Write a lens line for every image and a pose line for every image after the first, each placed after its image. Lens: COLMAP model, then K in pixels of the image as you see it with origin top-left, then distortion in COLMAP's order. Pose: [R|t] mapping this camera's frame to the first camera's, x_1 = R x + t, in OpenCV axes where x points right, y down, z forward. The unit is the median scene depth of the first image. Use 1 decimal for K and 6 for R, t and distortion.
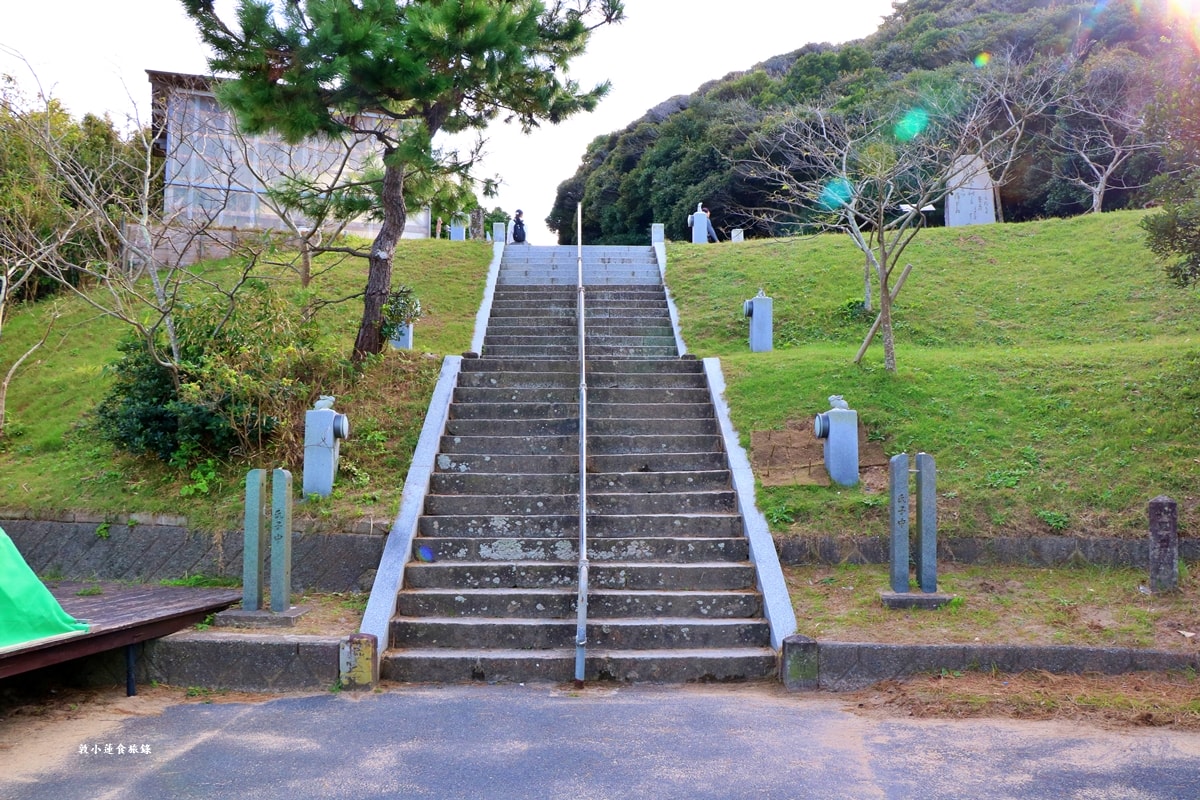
lens RADIAL K [[1962.9, 0, 600.0], [0, 1962.9, 400.0], [0, 0, 1]] dist [-0.037345, -0.005143]
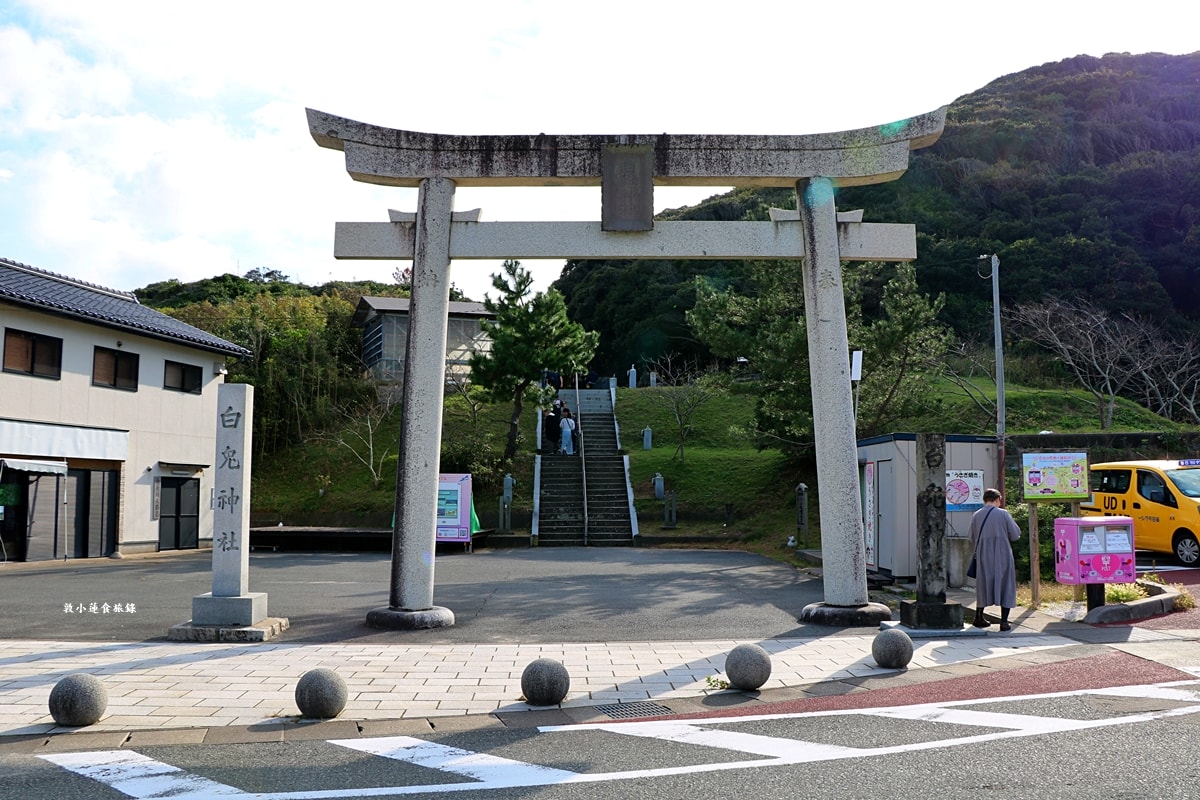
lens RADIAL K [[1962.9, 0, 600.0], [0, 1962.9, 400.0], [0, 0, 1]] dist [-0.037345, -0.005143]
pose [[0.999923, -0.002745, 0.012067, -0.022316], [0.002811, 0.999981, -0.005478, -0.112972], [-0.012052, 0.005511, 0.999912, -2.474338]]
